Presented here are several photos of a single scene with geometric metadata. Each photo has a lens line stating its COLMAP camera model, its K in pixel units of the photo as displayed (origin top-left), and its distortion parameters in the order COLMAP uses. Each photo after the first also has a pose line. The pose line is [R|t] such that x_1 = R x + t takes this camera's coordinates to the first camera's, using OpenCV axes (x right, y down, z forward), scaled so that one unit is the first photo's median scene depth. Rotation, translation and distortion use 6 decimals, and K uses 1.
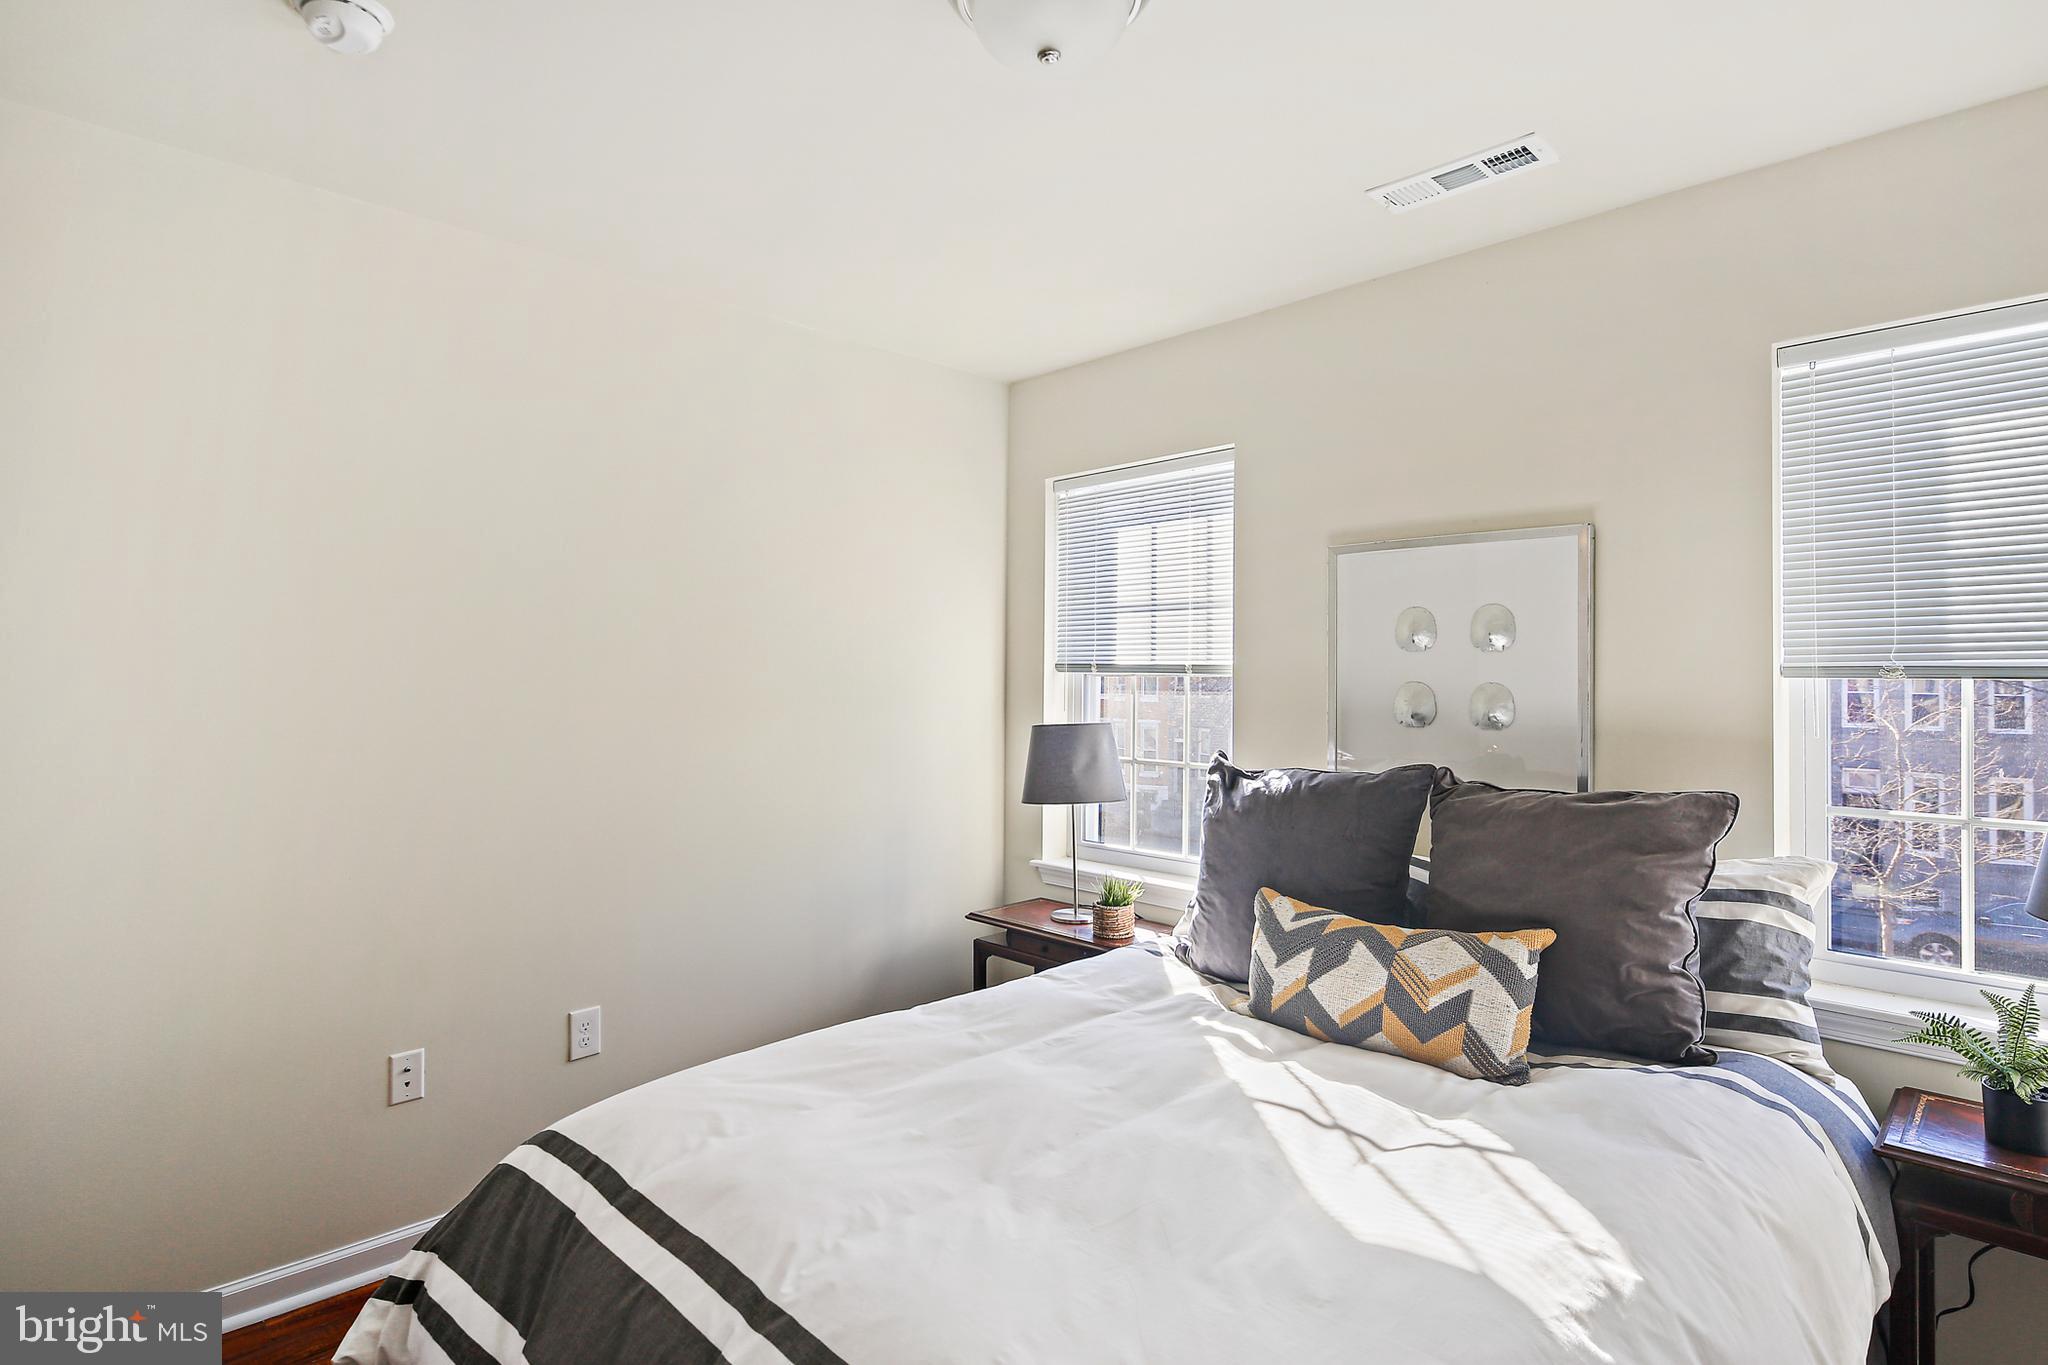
lens RADIAL K [[997.9, 0, 1023.7], [0, 997.9, 665.0], [0, 0, 1]] dist [0.001181, -0.001311]
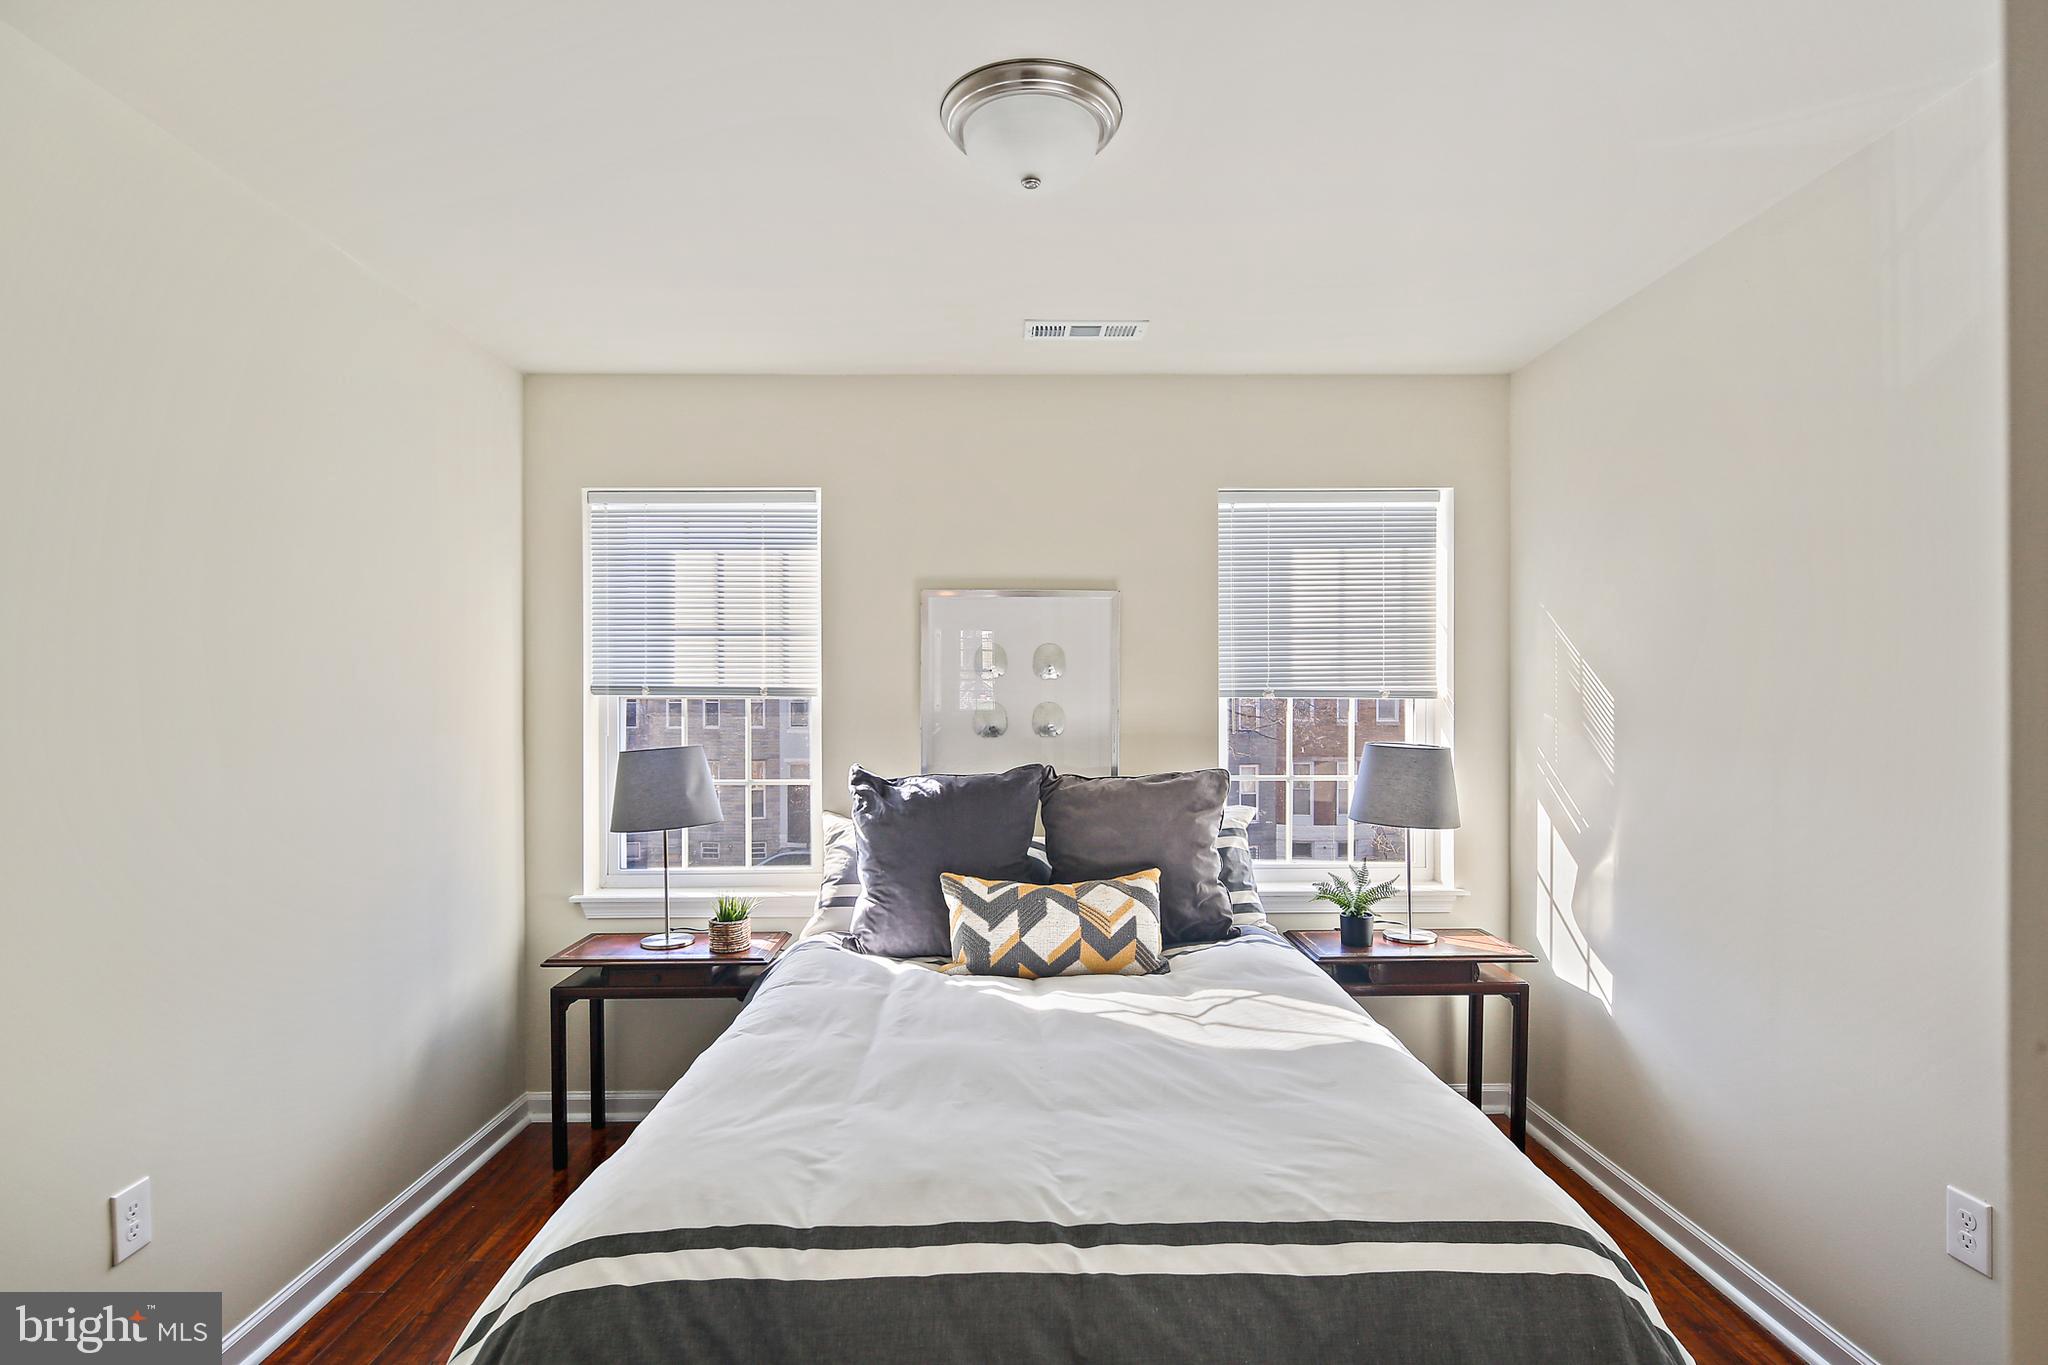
lens RADIAL K [[973.0, 0, 999.2], [0, 973.0, 711.9], [0, 0, 1]] dist [-0.001524, -0.000517]
pose [[0.712094, -0.016661, 0.701887, -0.628477], [-0.002880, 0.999641, 0.026651, -0.004464], [-0.702079, -0.021000, 0.711790, 0.137763]]
